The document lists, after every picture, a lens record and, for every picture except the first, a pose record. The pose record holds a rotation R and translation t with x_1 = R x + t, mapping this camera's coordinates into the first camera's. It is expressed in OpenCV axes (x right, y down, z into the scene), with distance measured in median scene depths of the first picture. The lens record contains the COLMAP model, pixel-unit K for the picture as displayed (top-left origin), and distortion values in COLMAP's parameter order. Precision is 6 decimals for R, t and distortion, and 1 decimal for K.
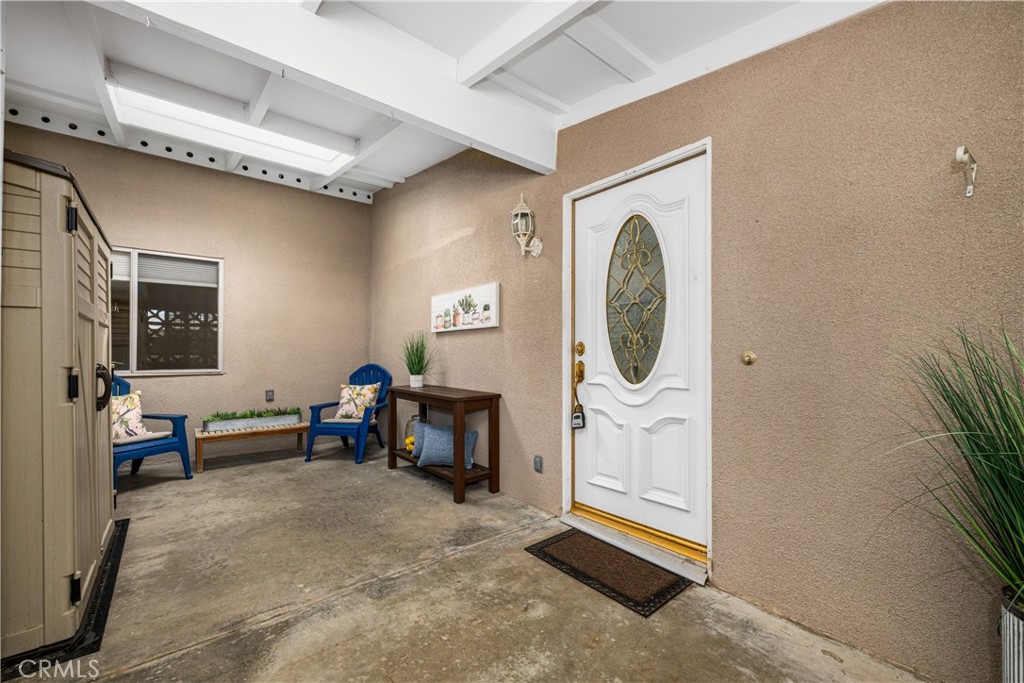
lens RADIAL K [[414.4, 0, 515.0], [0, 414.4, 350.3], [0, 0, 1]] dist [-0.002217, 0.000192]
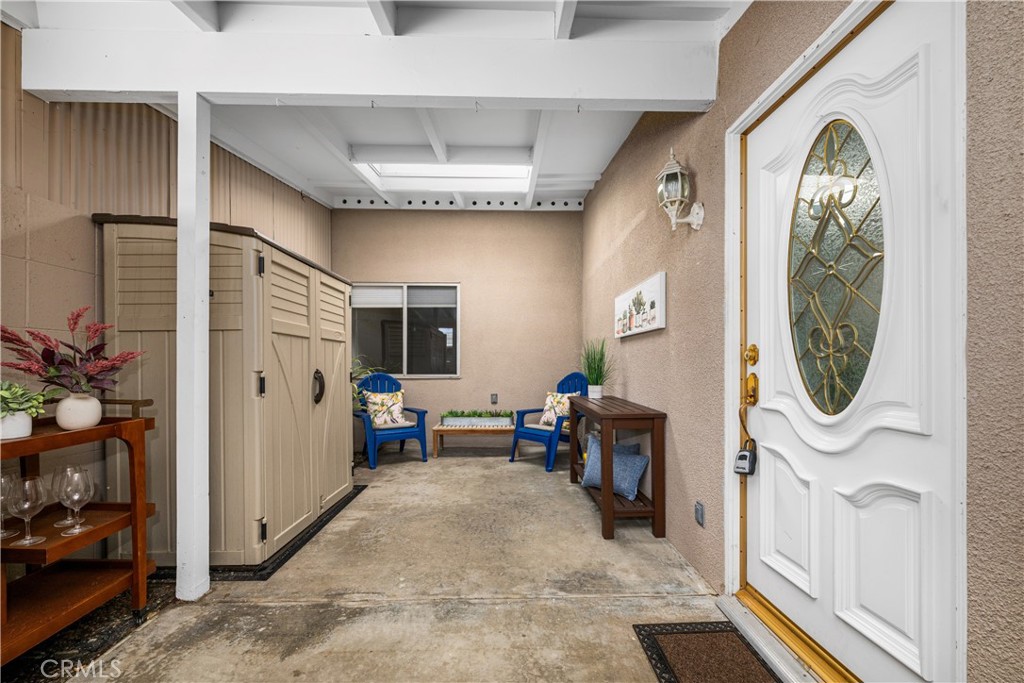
lens RADIAL K [[414.4, 0, 513.1], [0, 414.4, 360.2], [0, 0, 1]] dist [-0.002217, 0.000192]
pose [[0.787848, -0.001195, -0.615868, 0.256165], [0.003710, 0.999989, 0.002807, 0.001375], [0.615858, -0.004496, 0.787844, 0.235330]]
